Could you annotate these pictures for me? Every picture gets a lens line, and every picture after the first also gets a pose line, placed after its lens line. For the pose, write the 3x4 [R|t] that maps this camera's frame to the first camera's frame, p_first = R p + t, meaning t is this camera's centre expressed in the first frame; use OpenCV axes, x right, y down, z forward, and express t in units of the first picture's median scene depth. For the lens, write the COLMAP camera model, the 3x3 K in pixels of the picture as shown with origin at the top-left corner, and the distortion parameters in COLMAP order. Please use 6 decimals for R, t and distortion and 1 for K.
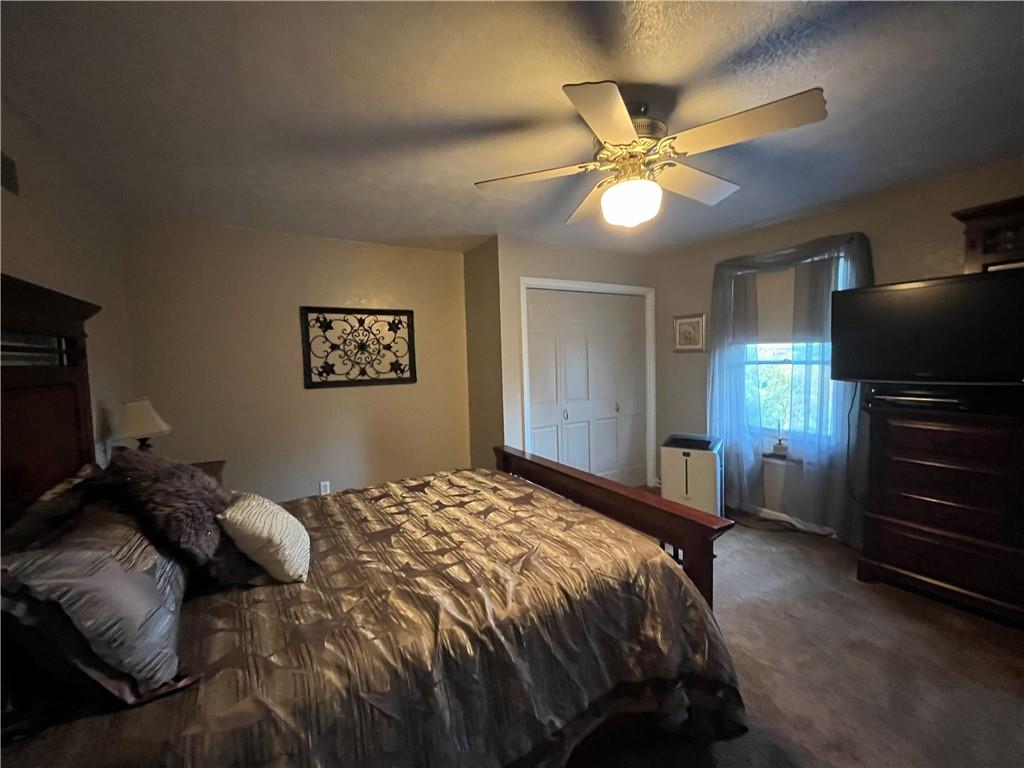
lens RADIAL K [[416.5, 0, 512.0], [0, 416.5, 384.0], [0, 0, 1]] dist [-0.001300, 0.000123]
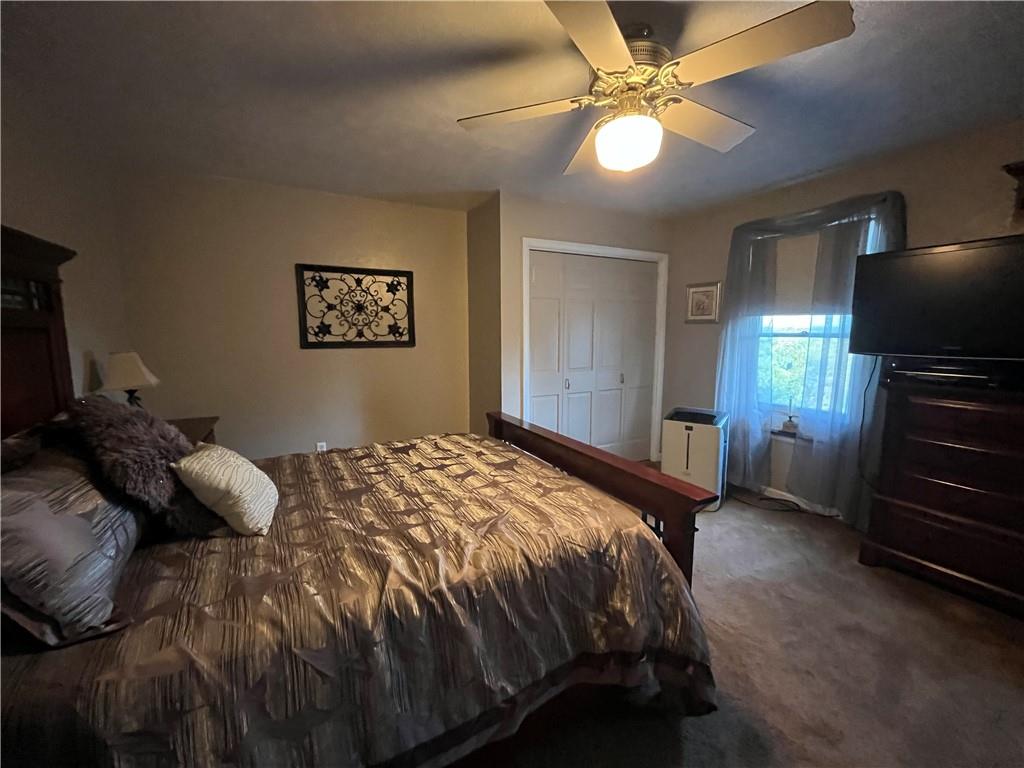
lens RADIAL K [[416.5, 0, 512.0], [0, 416.5, 384.0], [0, 0, 1]] dist [-0.001300, 0.000123]
pose [[0.998665, 0.031483, -0.040955, 0.089095], [-0.028860, 0.997588, 0.063137, 0.034912], [0.042844, -0.061871, 0.997164, 0.060193]]
